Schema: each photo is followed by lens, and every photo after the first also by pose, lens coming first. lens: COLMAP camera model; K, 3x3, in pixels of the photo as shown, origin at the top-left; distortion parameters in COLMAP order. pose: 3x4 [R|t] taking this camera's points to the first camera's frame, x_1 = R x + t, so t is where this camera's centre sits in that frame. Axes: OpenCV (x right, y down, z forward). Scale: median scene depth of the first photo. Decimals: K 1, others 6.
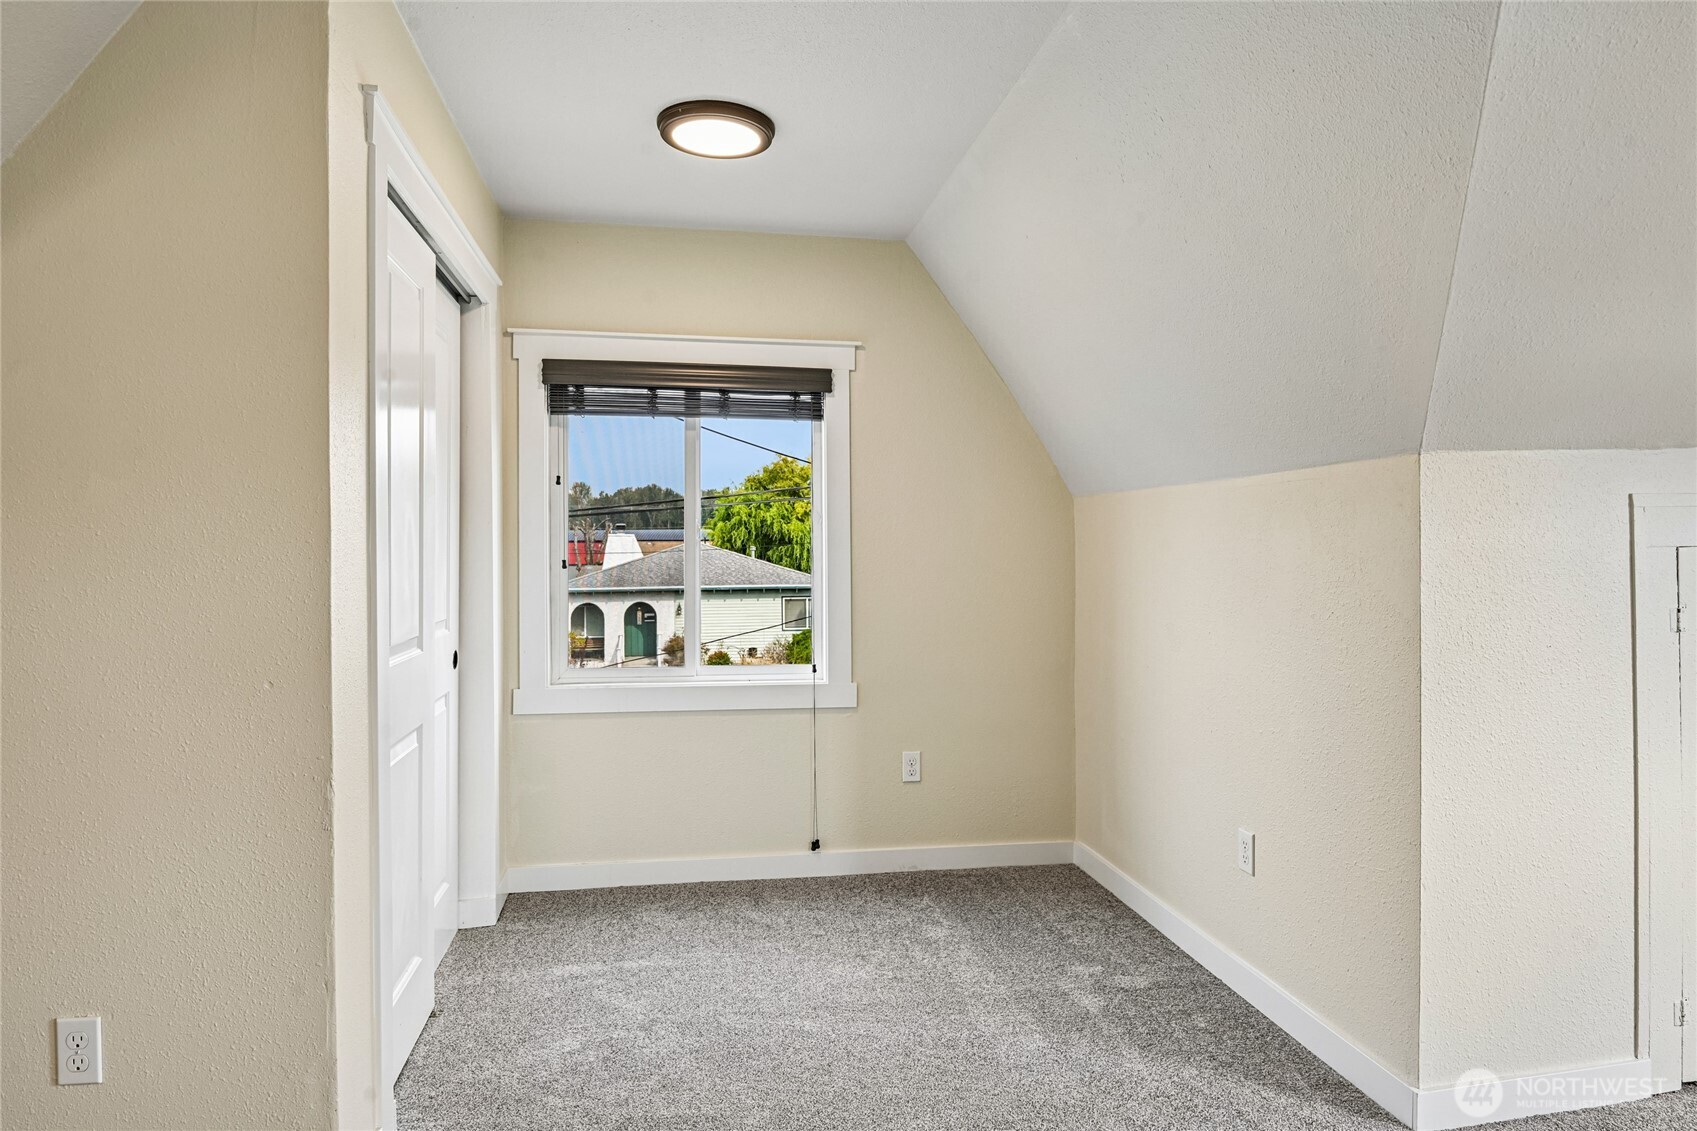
lens RADIAL K [[1013.7, 0, 849.0], [0, 1013.7, 551.1], [0, 0, 1]] dist [-0.010640, -0.005672]
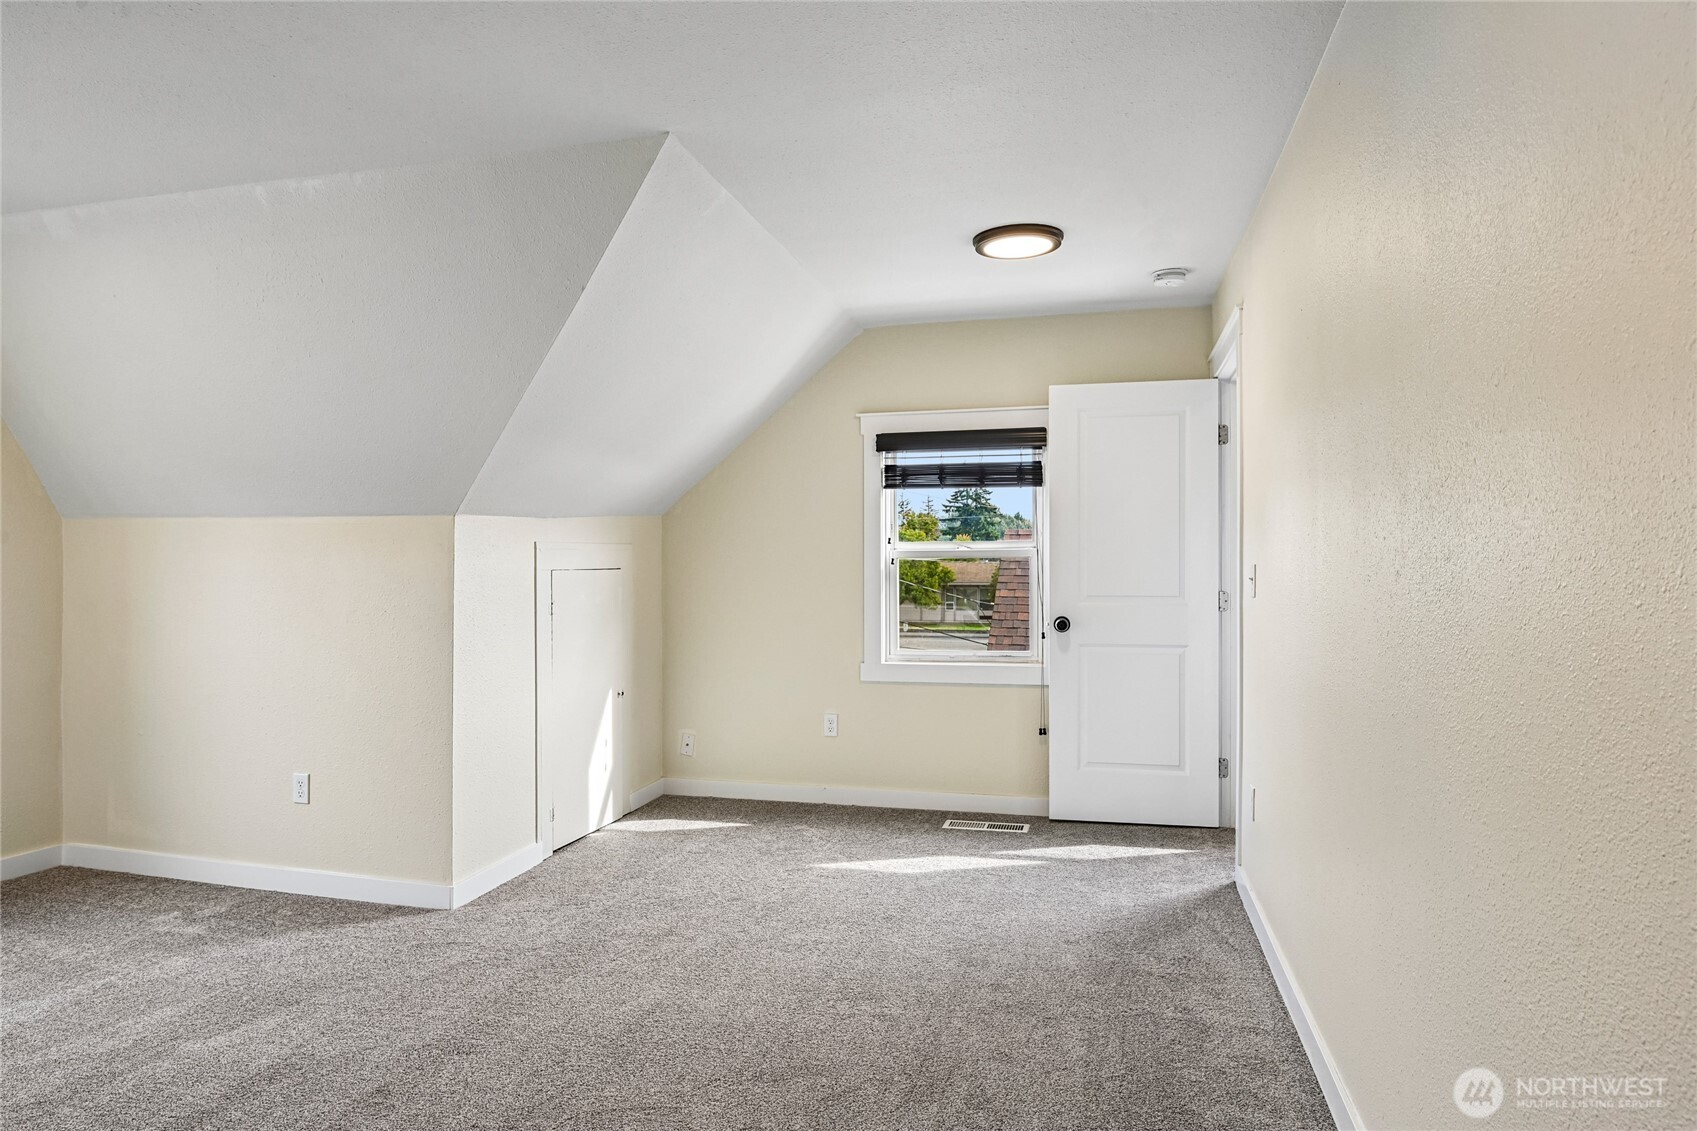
lens RADIAL K [[1013.7, 0, 847.7], [0, 1013.7, 568.0], [0, 0, 1]] dist [-0.010640, -0.005672]
pose [[0.416349, 0.005373, 0.909189, -0.477321], [-0.007220, 0.999971, -0.002603, -0.004828], [-0.909176, -0.005480, 0.416375, -0.217067]]
